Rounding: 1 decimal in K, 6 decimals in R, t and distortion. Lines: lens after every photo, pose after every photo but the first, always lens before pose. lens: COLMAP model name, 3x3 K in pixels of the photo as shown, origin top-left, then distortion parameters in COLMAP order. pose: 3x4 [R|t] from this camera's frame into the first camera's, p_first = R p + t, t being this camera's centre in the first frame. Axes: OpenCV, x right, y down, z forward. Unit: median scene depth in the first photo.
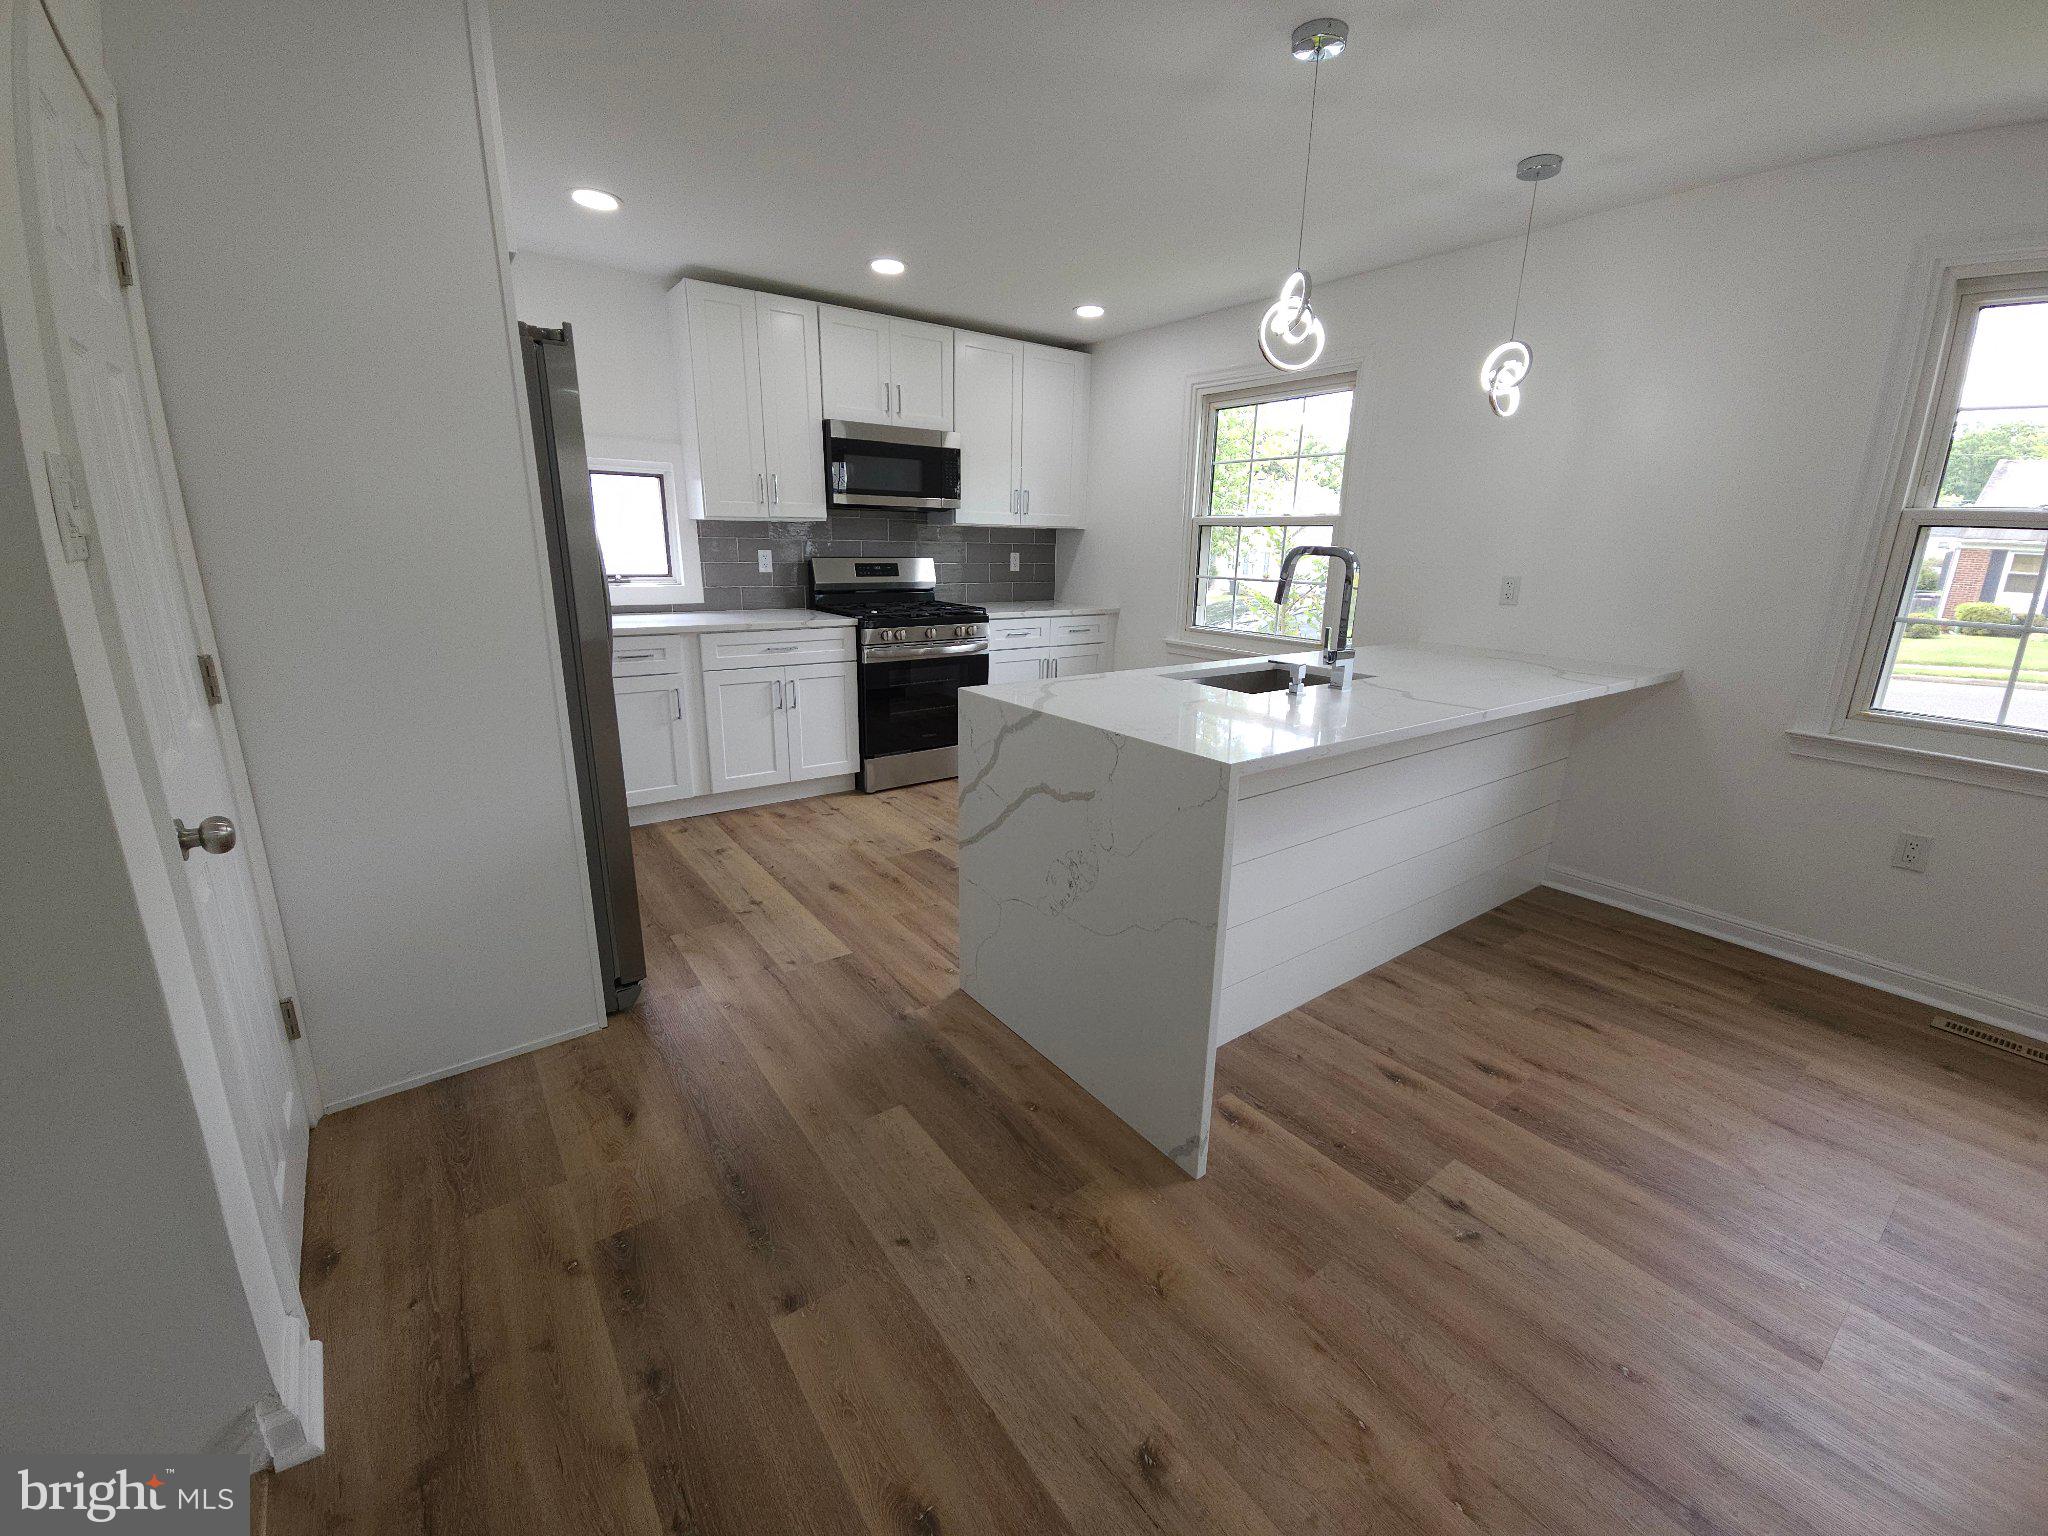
lens RADIAL K [[832.4, 0, 1032.3], [0, 832.4, 758.7], [0, 0, 1]] dist [-0.000425, -0.000812]
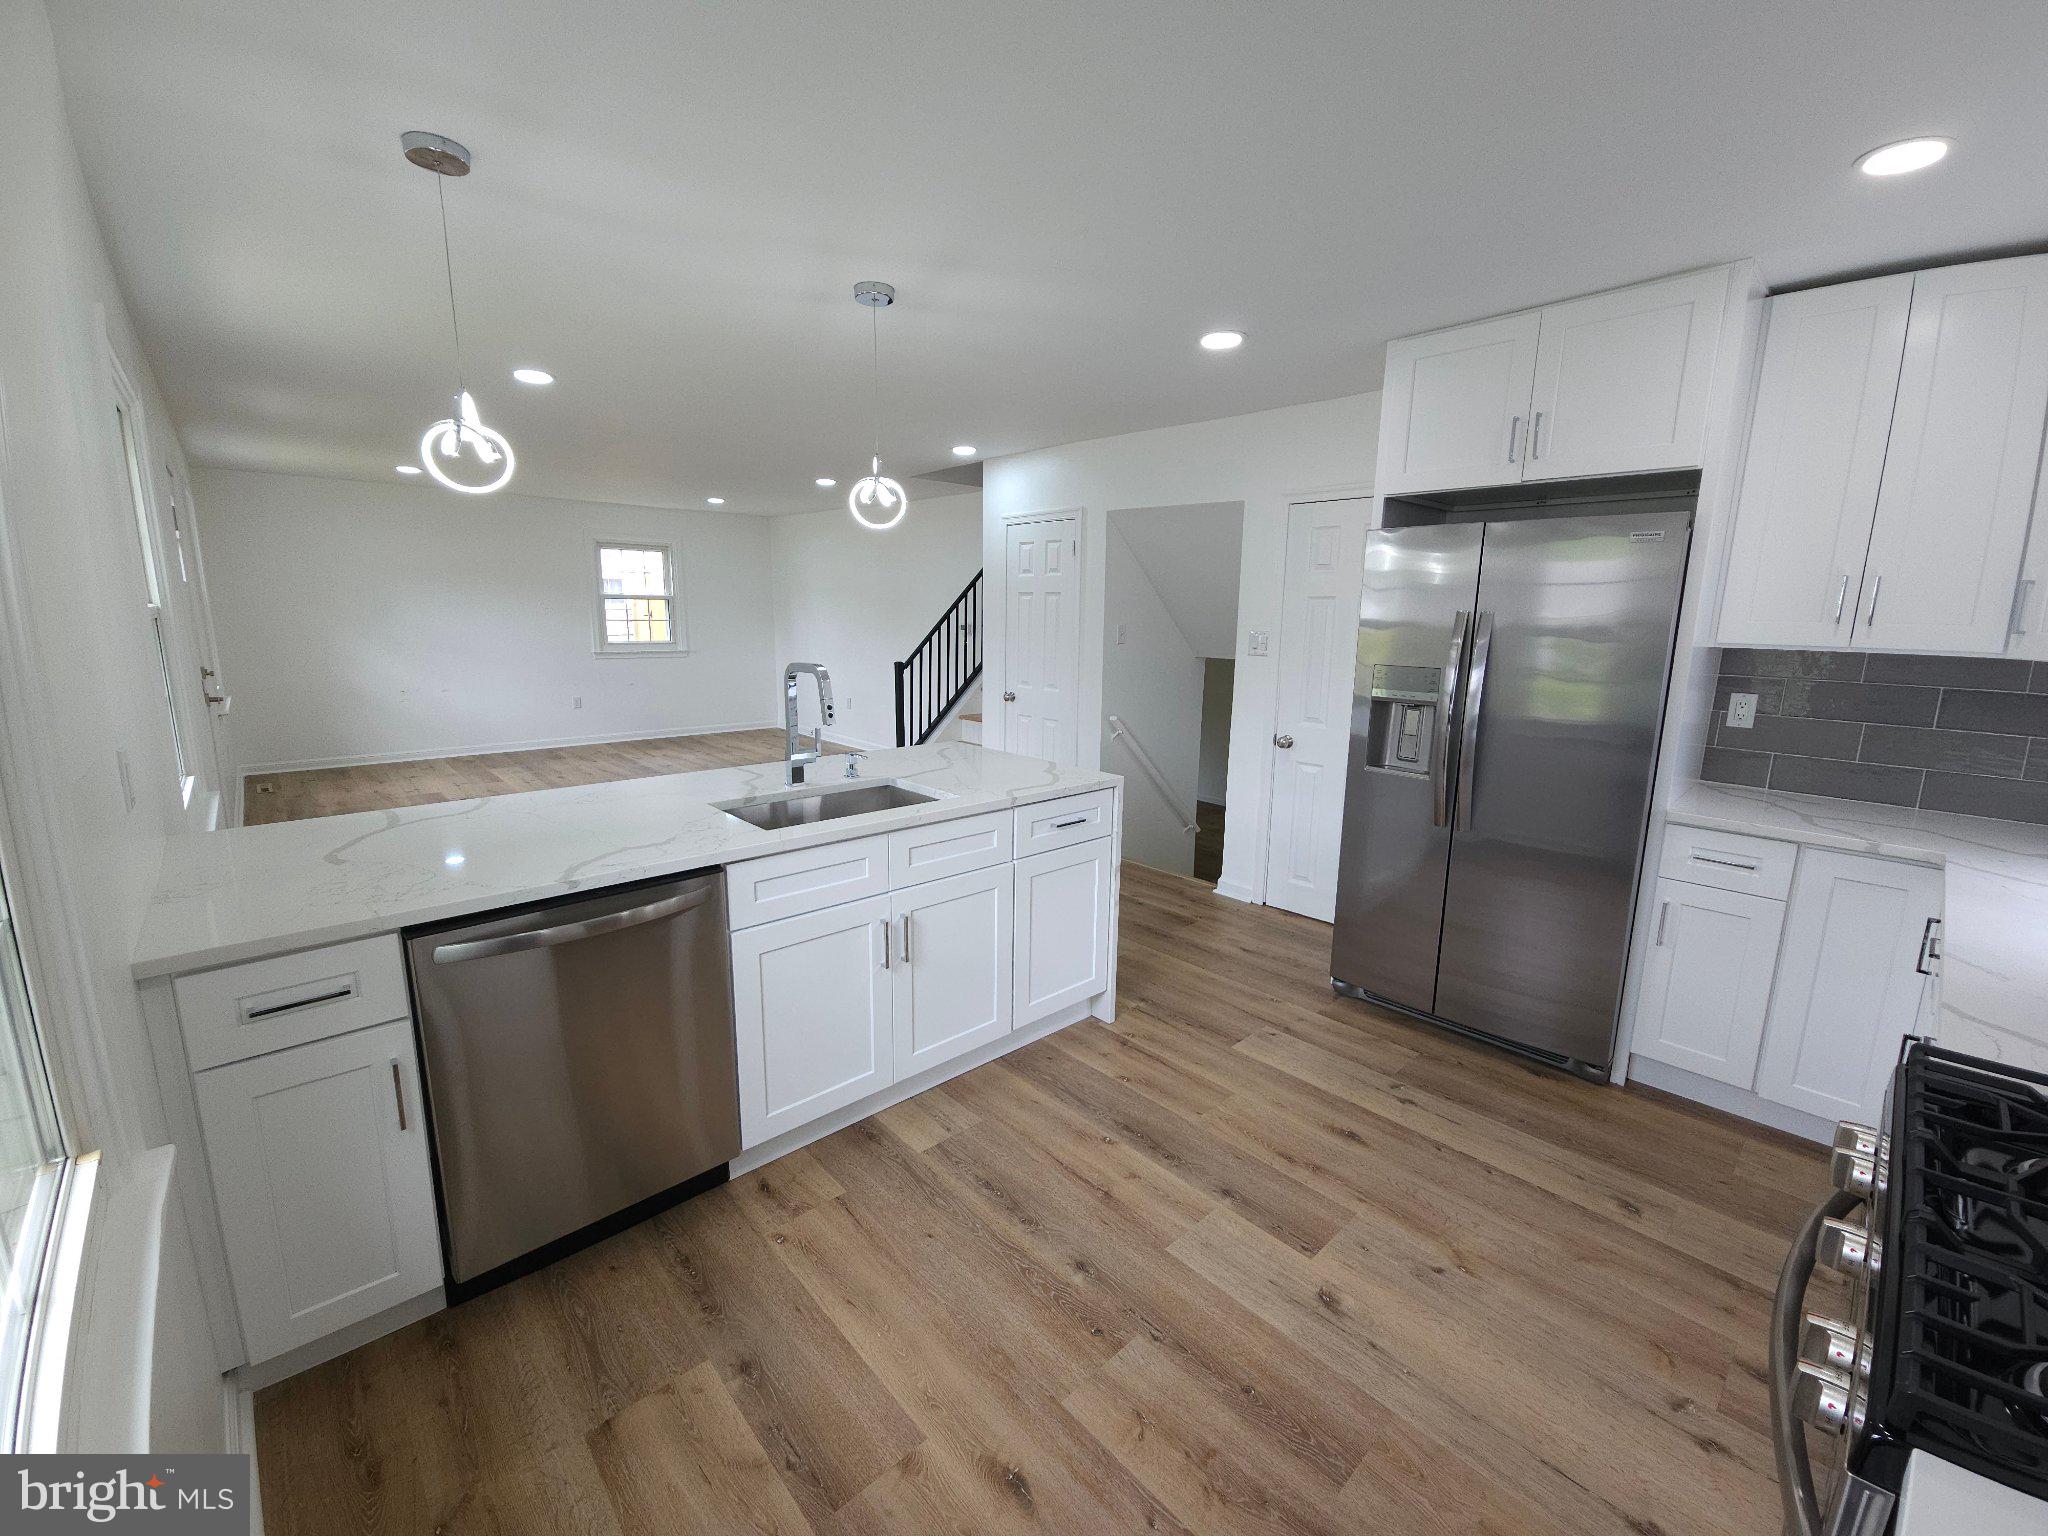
lens RADIAL K [[836.6, 0, 1031.4], [0, 836.6, 756.4], [0, 0, 1]] dist [0.000054, -0.000837]
pose [[-0.993707, -0.015581, -0.110919, 0.127655], [-0.060485, 0.908125, 0.414308, -0.420440], [0.094273, 0.418410, -0.903352, 1.417199]]
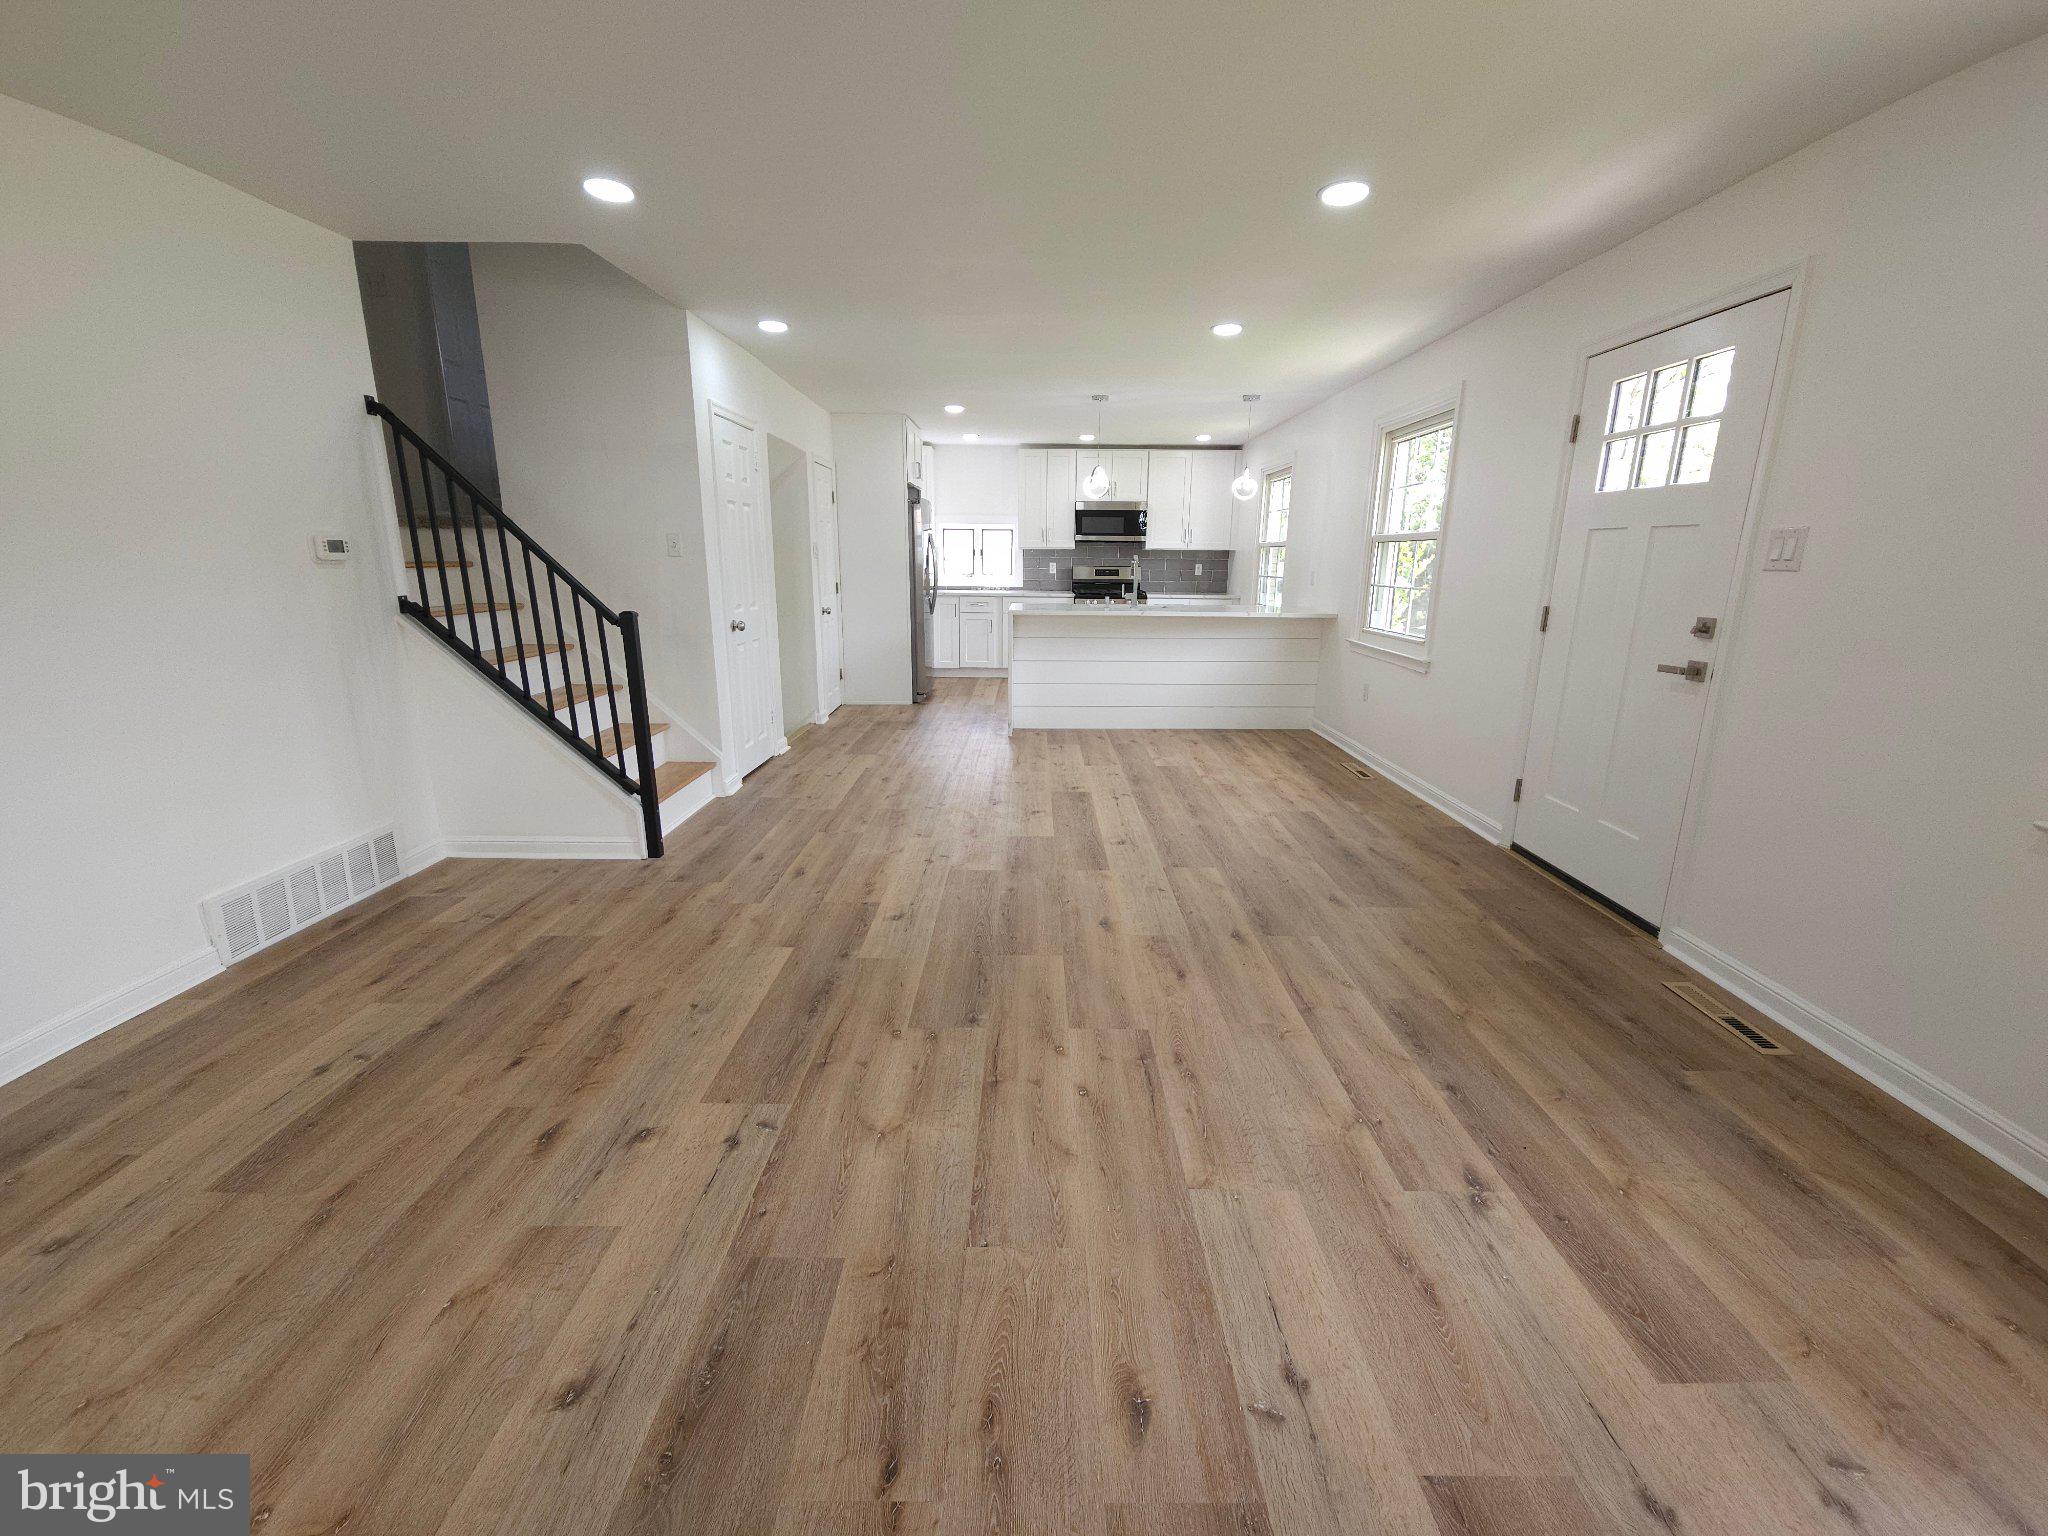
lens RADIAL K [[836.6, 0, 1031.4], [0, 836.6, 756.4], [0, 0, 1]] dist [0.000054, -0.000837]
pose [[0.801023, 0.126882, -0.585032, 1.213240], [-0.145423, 0.989249, 0.015436, 0.270705], [0.580701, 0.072713, 0.810863, -0.922298]]
